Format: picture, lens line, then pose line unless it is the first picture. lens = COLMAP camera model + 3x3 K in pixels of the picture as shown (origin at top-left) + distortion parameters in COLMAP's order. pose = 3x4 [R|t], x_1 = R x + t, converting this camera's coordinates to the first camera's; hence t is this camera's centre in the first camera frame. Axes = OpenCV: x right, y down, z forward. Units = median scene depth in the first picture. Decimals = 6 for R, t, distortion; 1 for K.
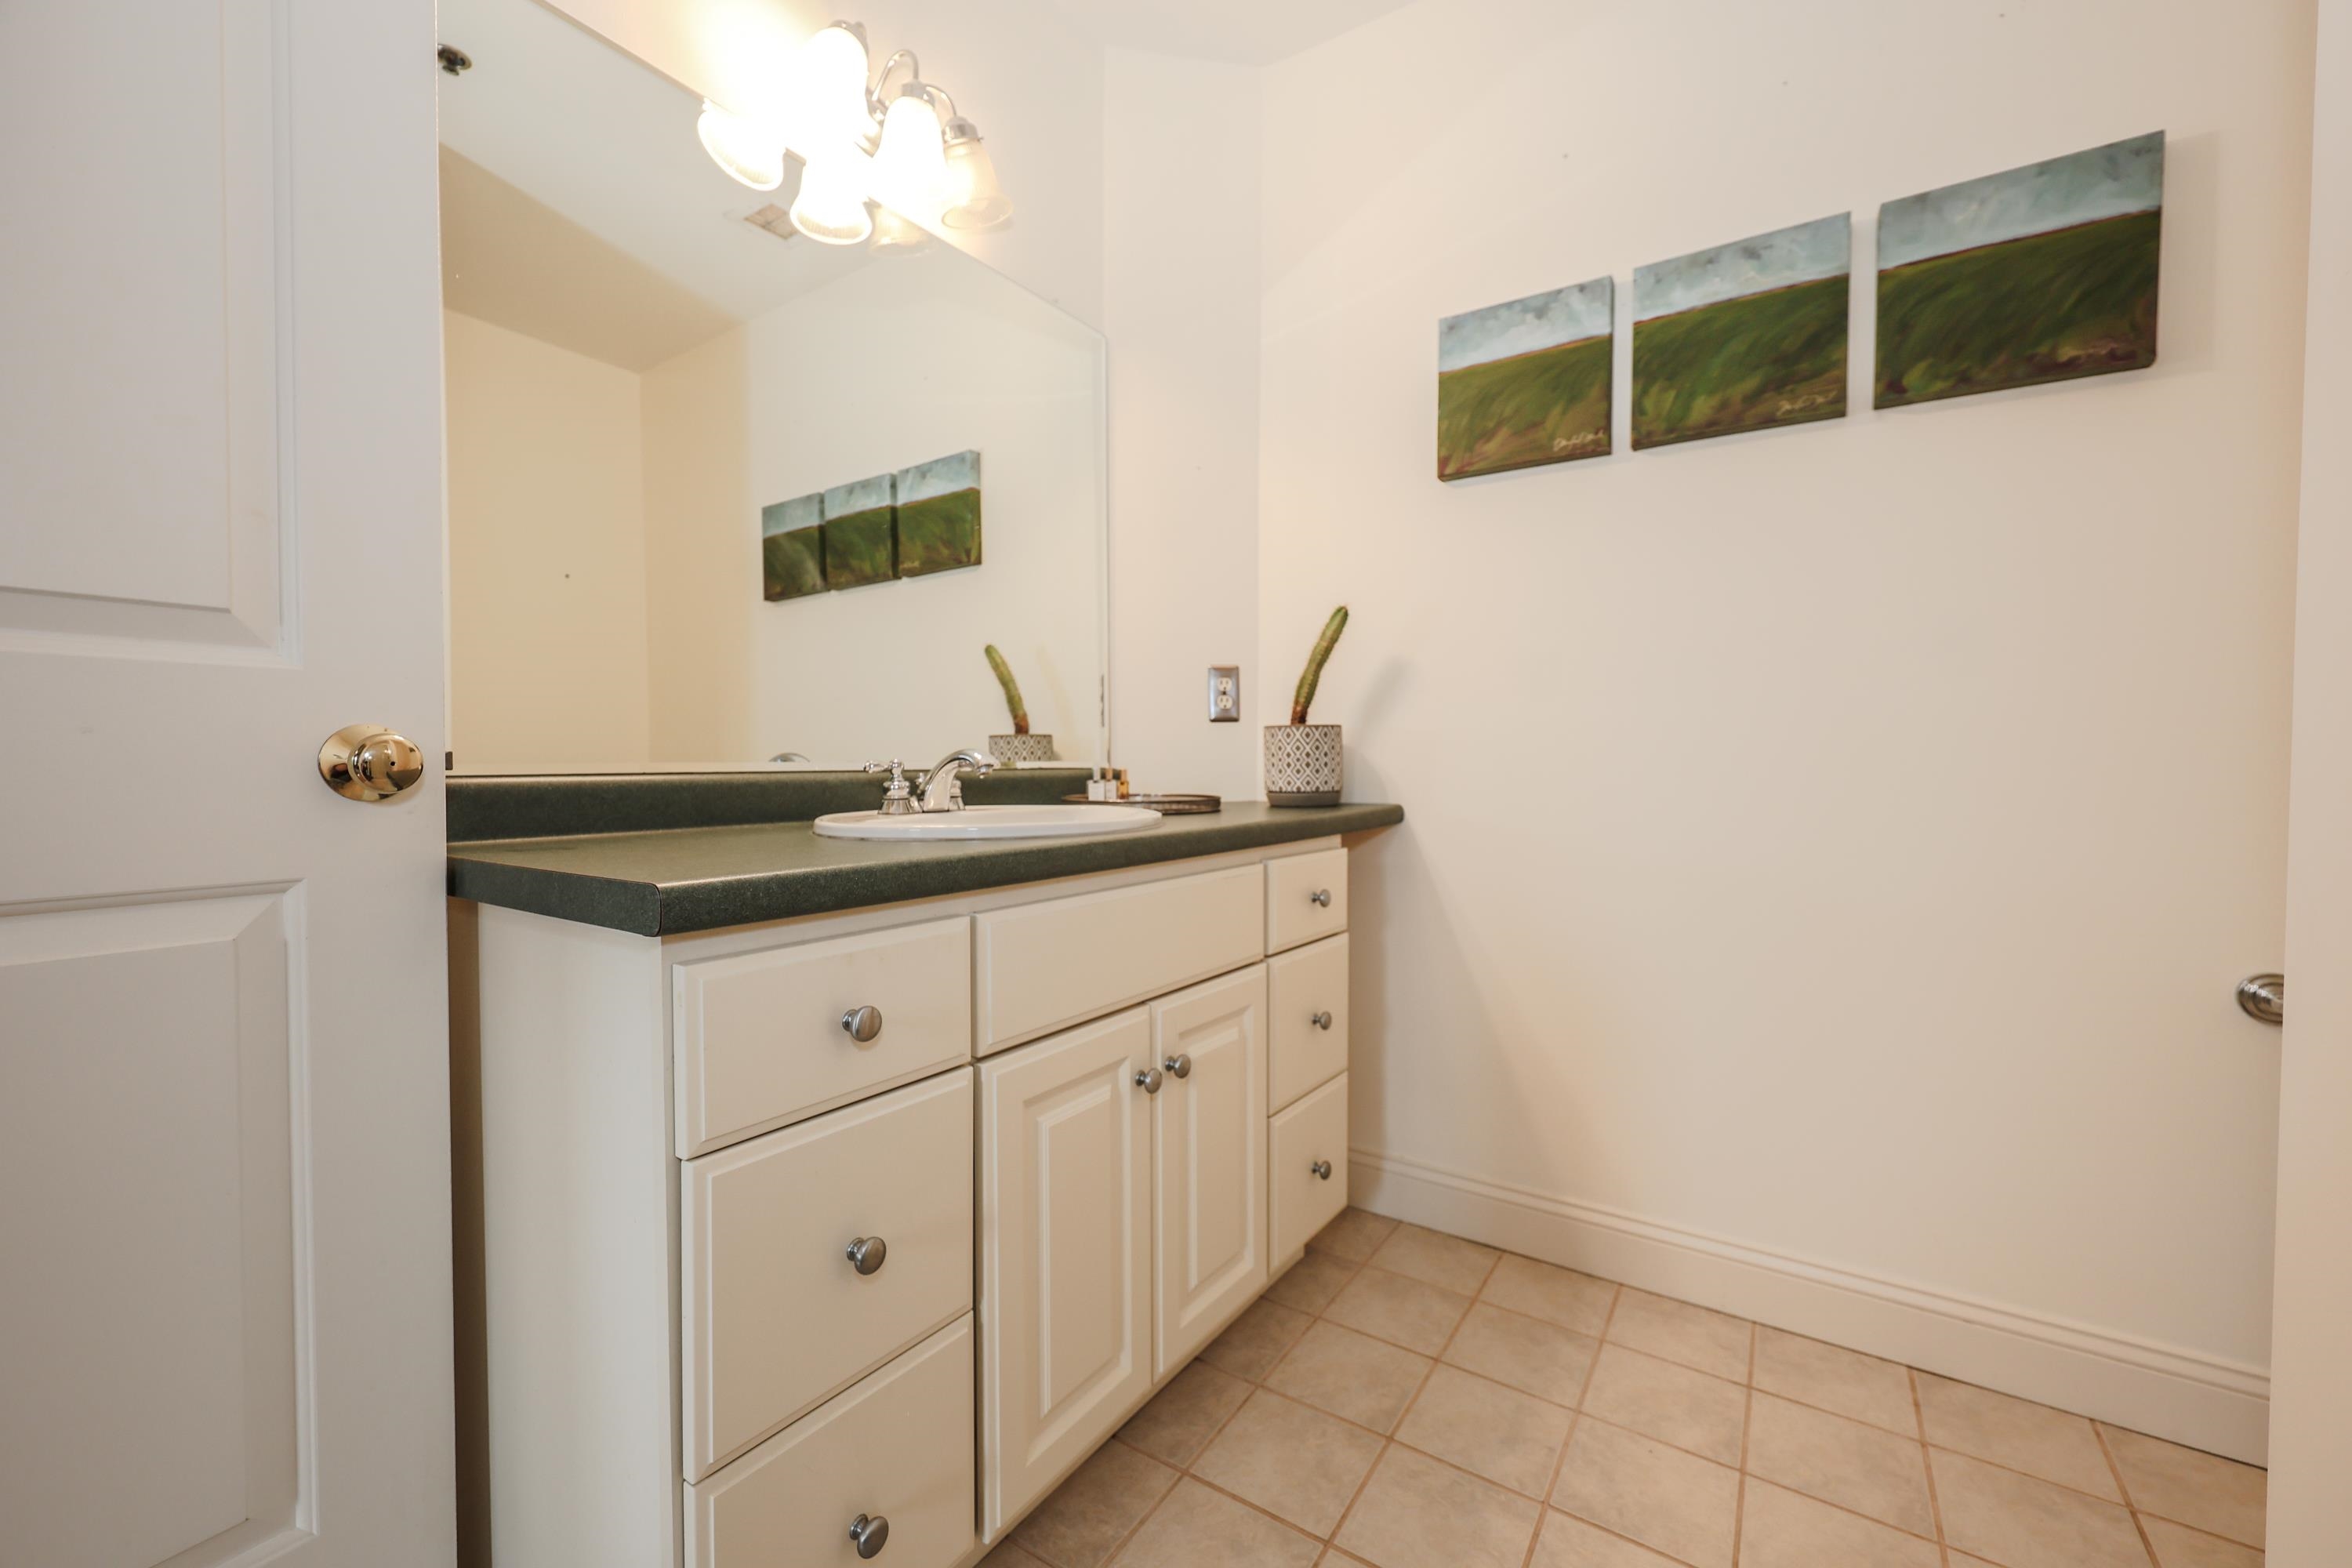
lens RADIAL K [[952.5, 0, 1176.0], [0, 952.5, 783.5], [0, 0, 1]] dist [0.009081, 0.000127]
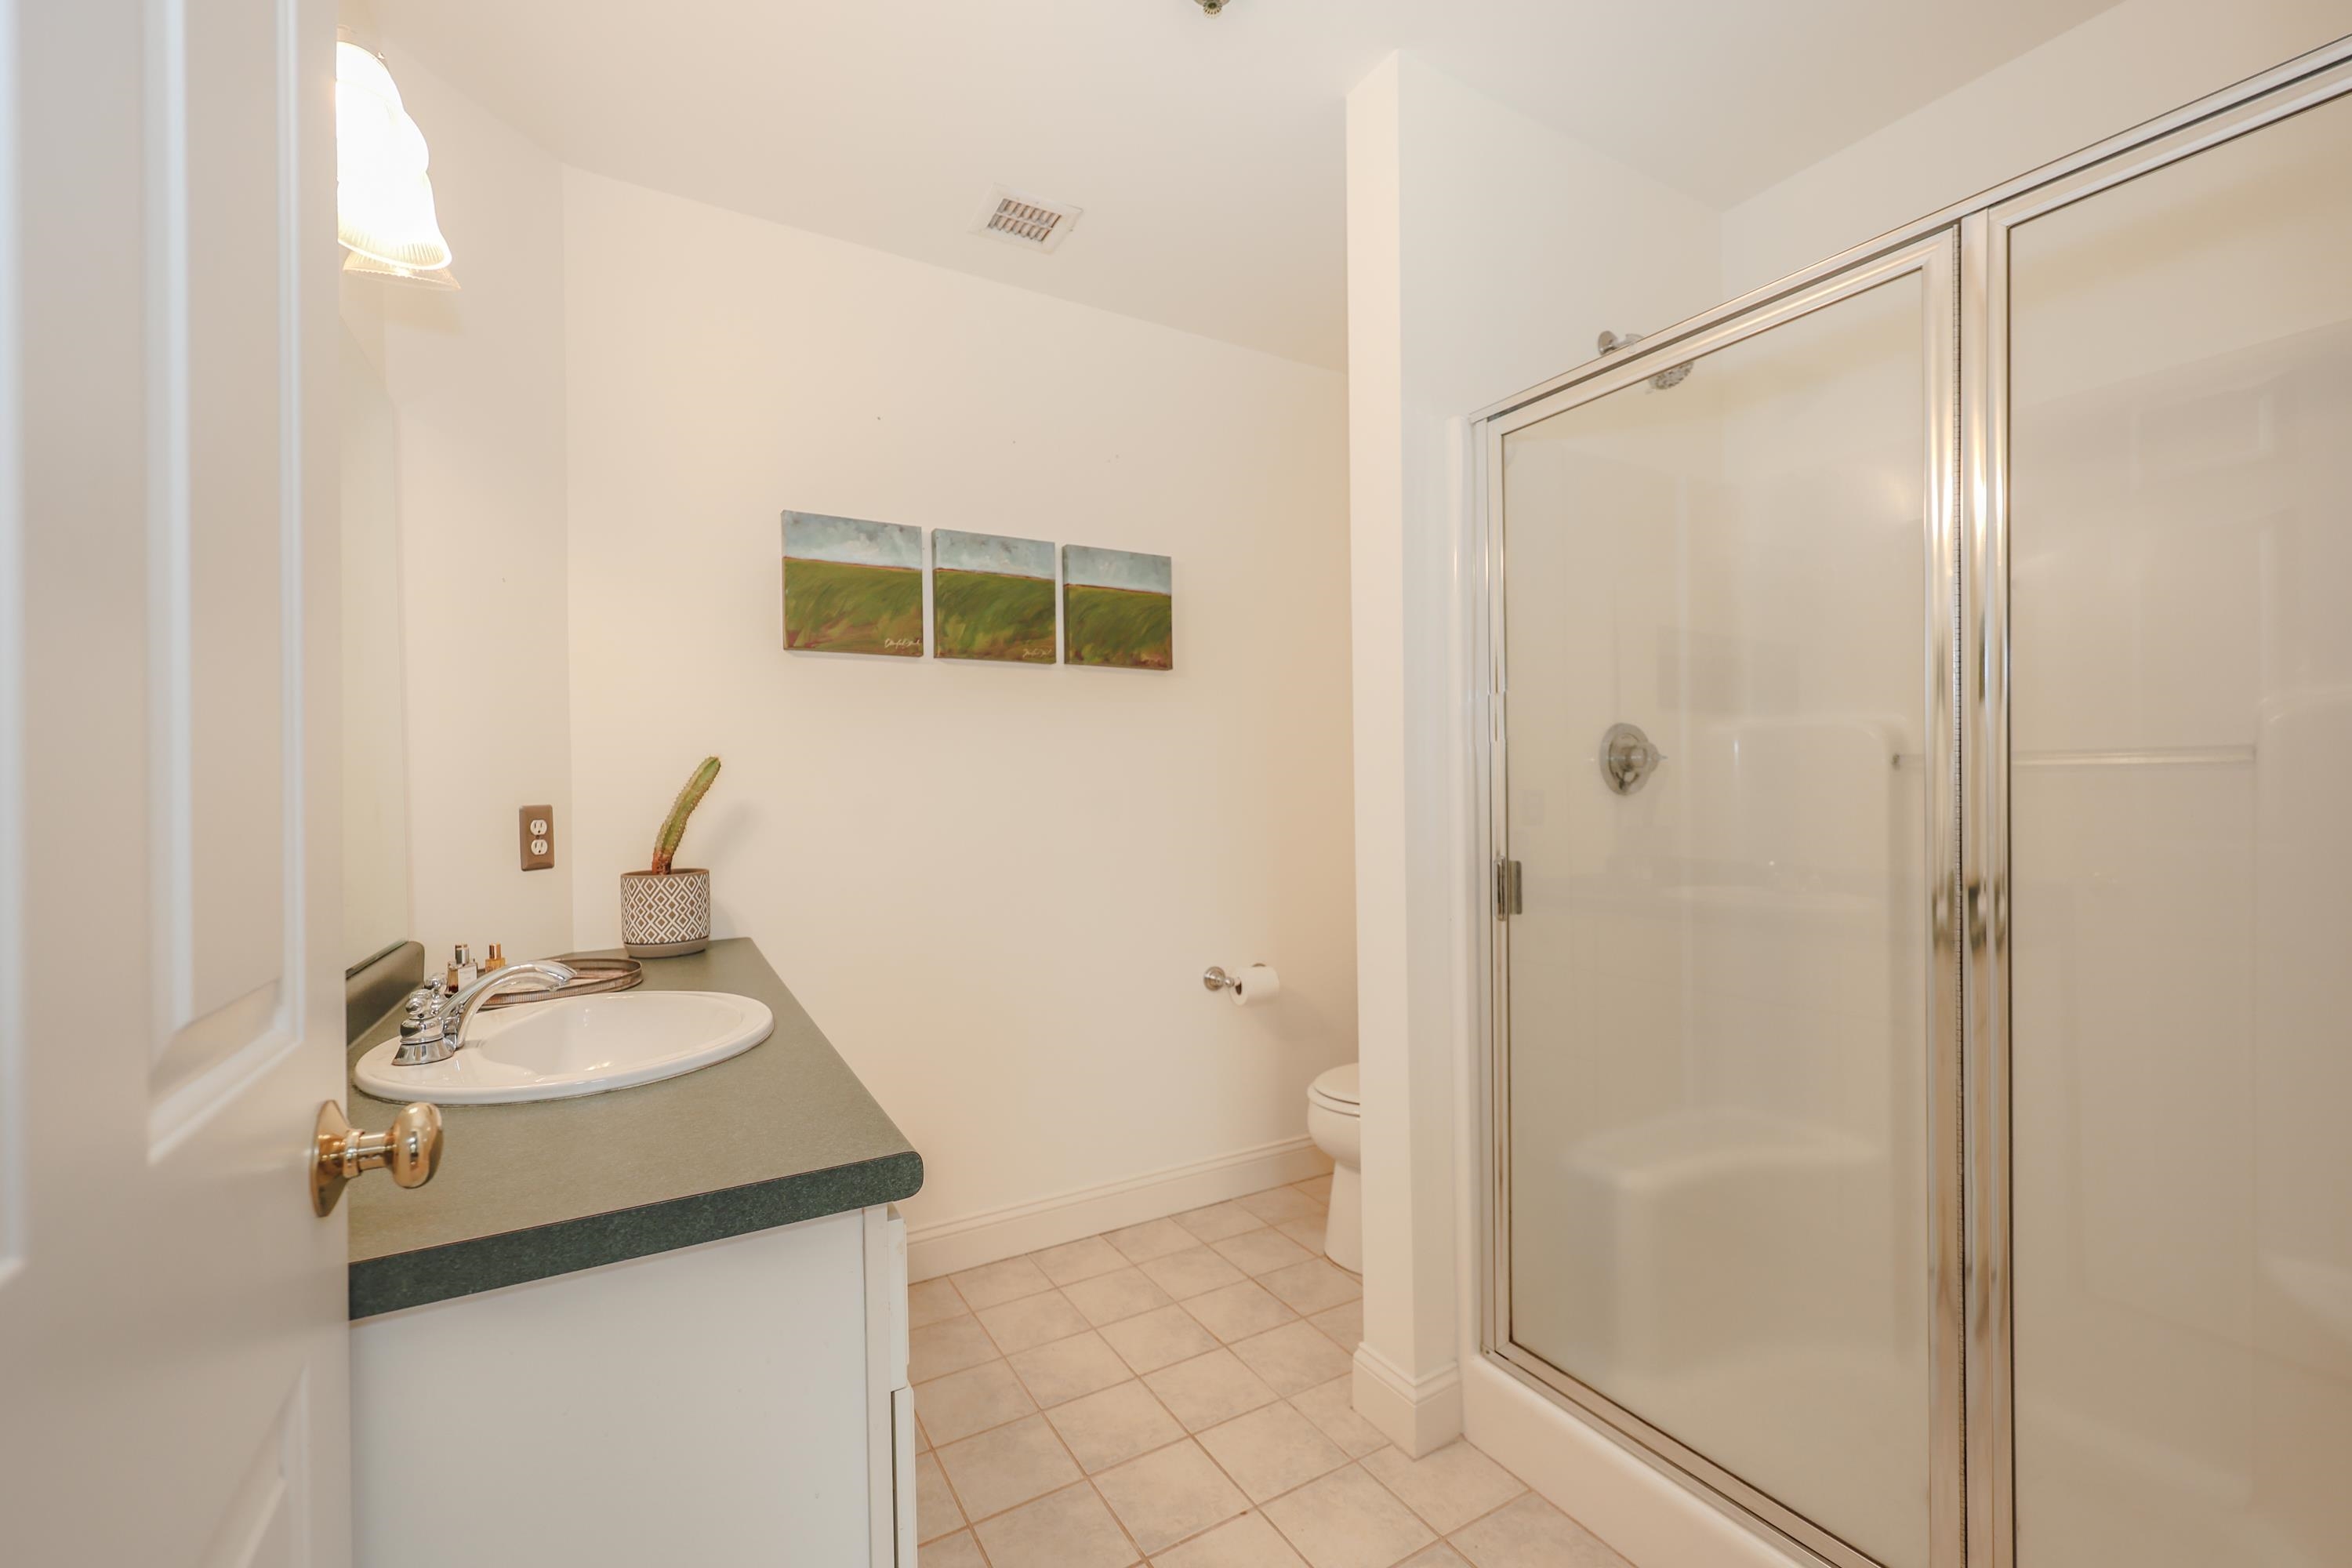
lens RADIAL K [[977.5, 0, 1180.0], [0, 977.5, 798.2], [0, 0, 1]] dist [0.004600, 0.000501]
pose [[0.445260, -0.014128, 0.895290, -0.634501], [0.039102, 0.999228, -0.003679, -0.132595], [-0.894547, 0.036646, 0.445469, 0.073966]]
